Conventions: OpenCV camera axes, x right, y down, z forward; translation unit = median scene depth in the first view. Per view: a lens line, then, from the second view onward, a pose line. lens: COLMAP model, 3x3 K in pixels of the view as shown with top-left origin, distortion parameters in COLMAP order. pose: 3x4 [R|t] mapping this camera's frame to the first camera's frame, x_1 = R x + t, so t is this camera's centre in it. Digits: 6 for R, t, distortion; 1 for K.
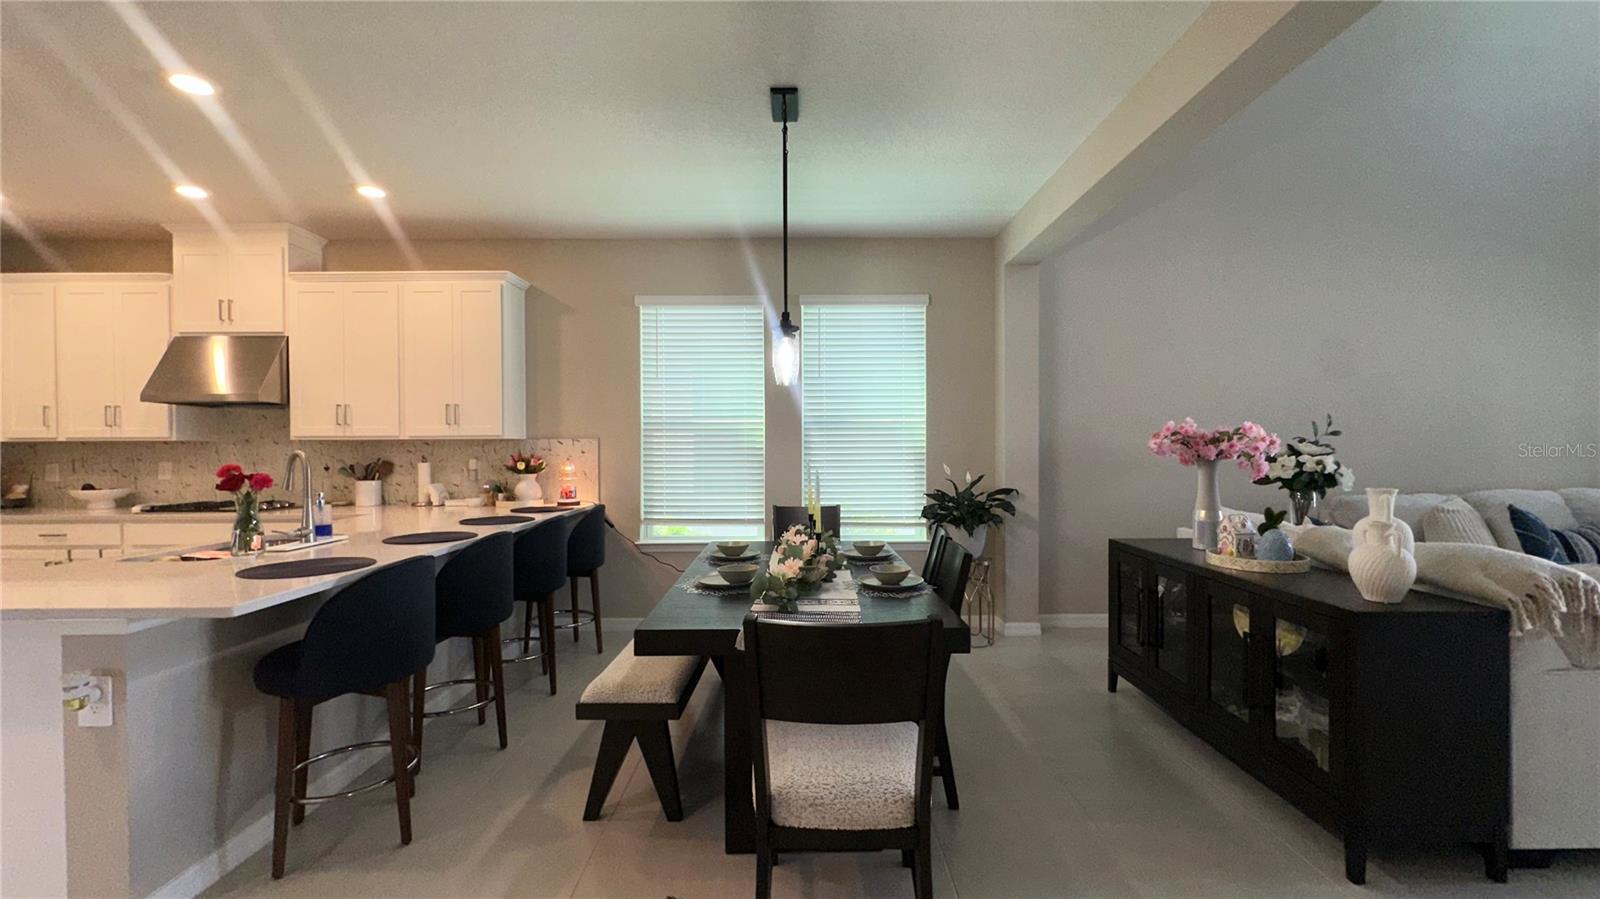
lens RADIAL K [[641.6, 0, 802.4], [0, 641.6, 449.4], [0, 0, 1]] dist [-0.000710, -0.000076]
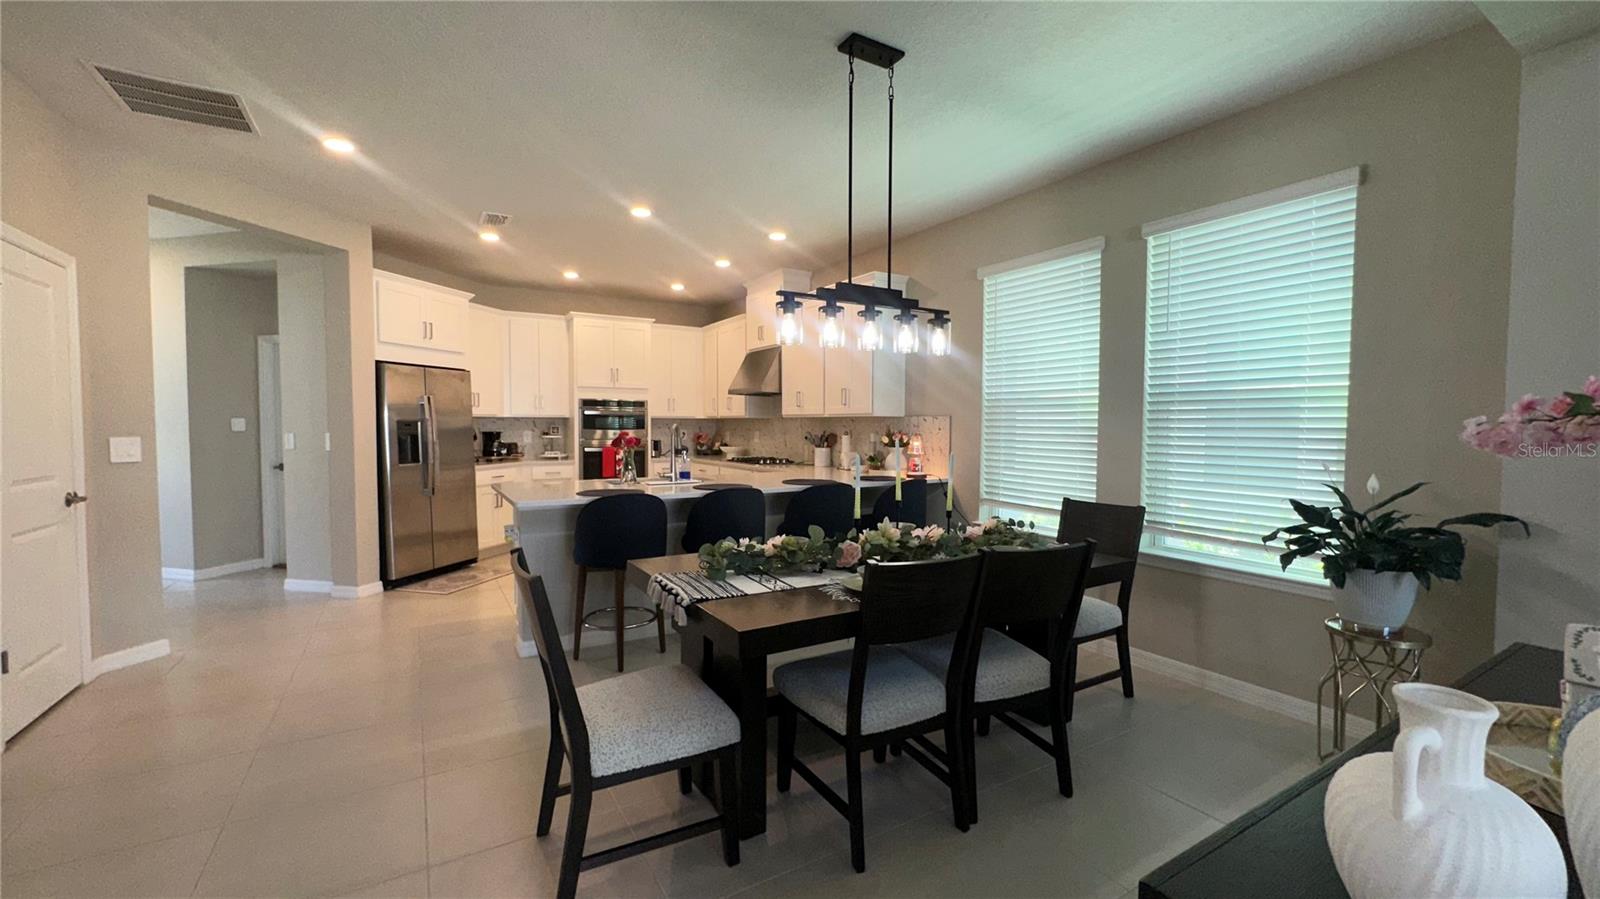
lens RADIAL K [[641.6, 0, 799.7], [0, 641.6, 451.0], [0, 0, 1]] dist [-0.000710, -0.000076]
pose [[0.514872, 0.044203, -0.856126, 0.473980], [-0.012164, 0.998946, 0.044261, -0.003655], [0.857180, -0.012375, 0.514867, 0.282927]]
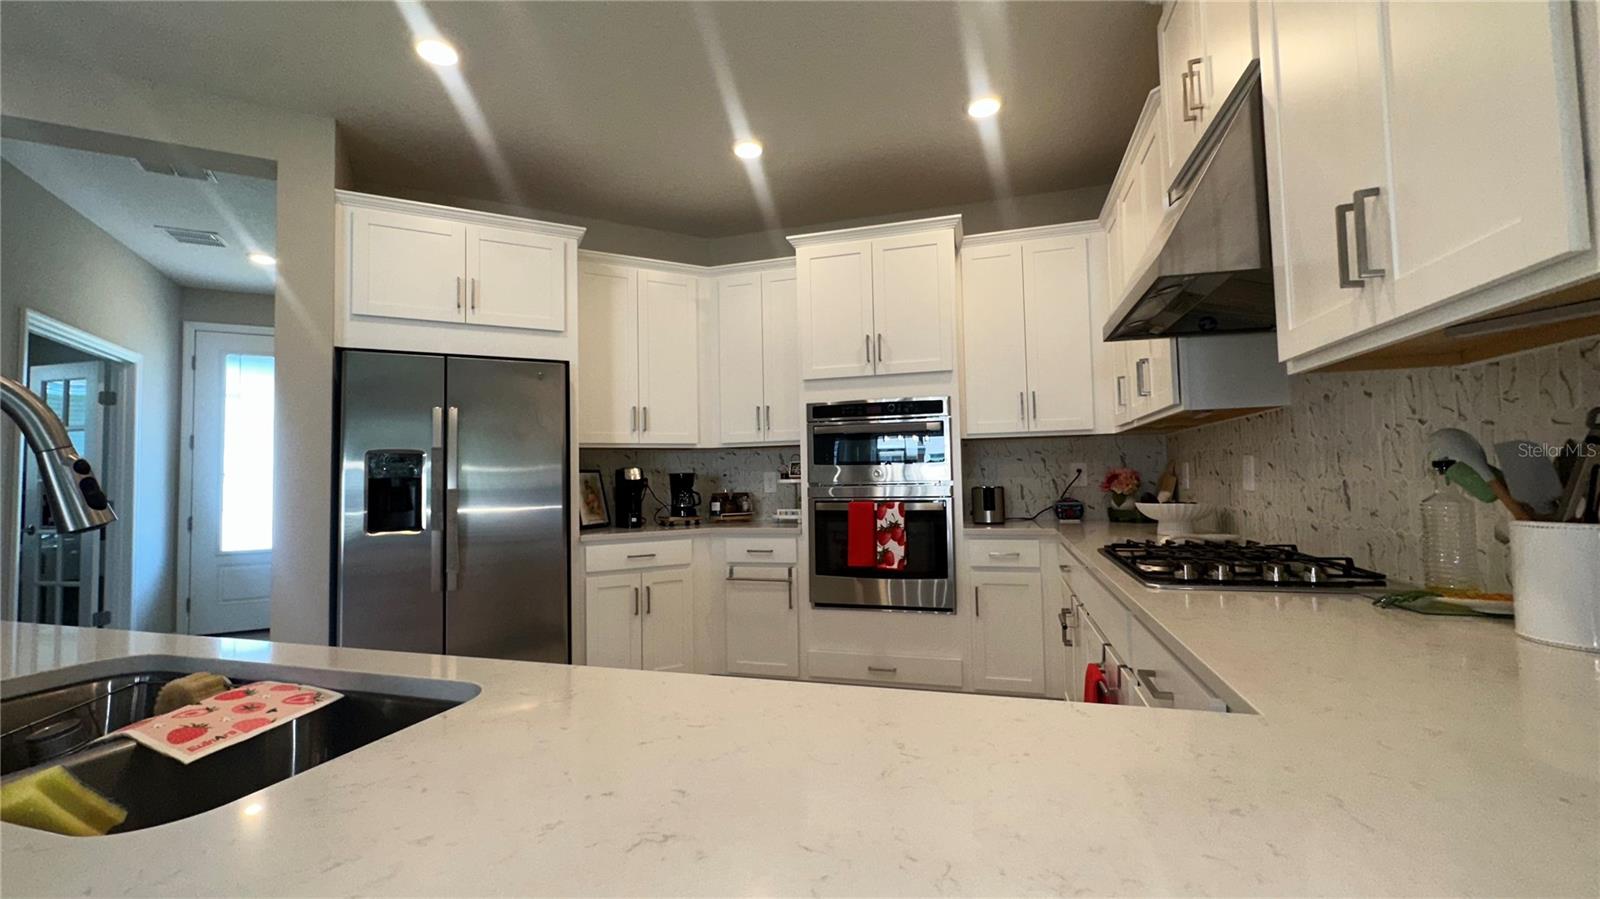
lens RADIAL K [[641.6, 0, 802.5], [0, 641.6, 443.8], [0, 0, 1]] dist [-0.000710, -0.000076]
pose [[-0.279741, -0.038523, -0.959302, -0.422428], [0.016639, 0.998850, -0.044963, 0.028871], [0.959931, -0.028540, -0.278779, 0.856931]]
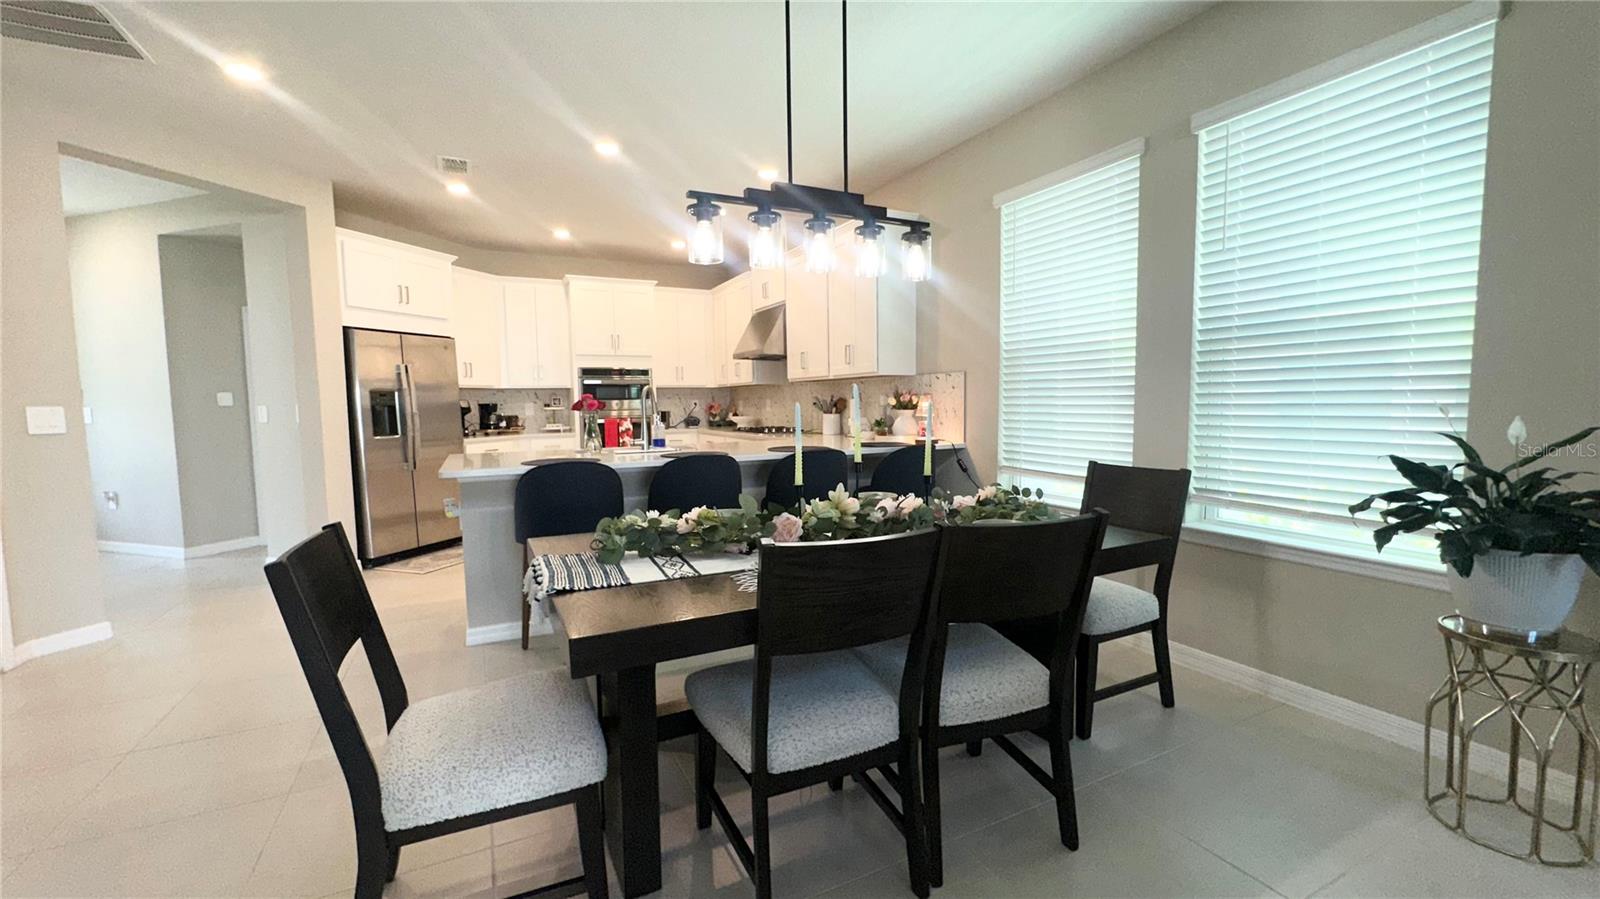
lens RADIAL K [[641.6, 0, 800.0], [0, 641.6, 451.1], [0, 0, 1]] dist [-0.000710, -0.000076]
pose [[0.447731, 0.069334, -0.891476, 0.410809], [0.005983, 0.996735, 0.080525, 0.021548], [0.894148, -0.041388, 0.445854, 0.422823]]
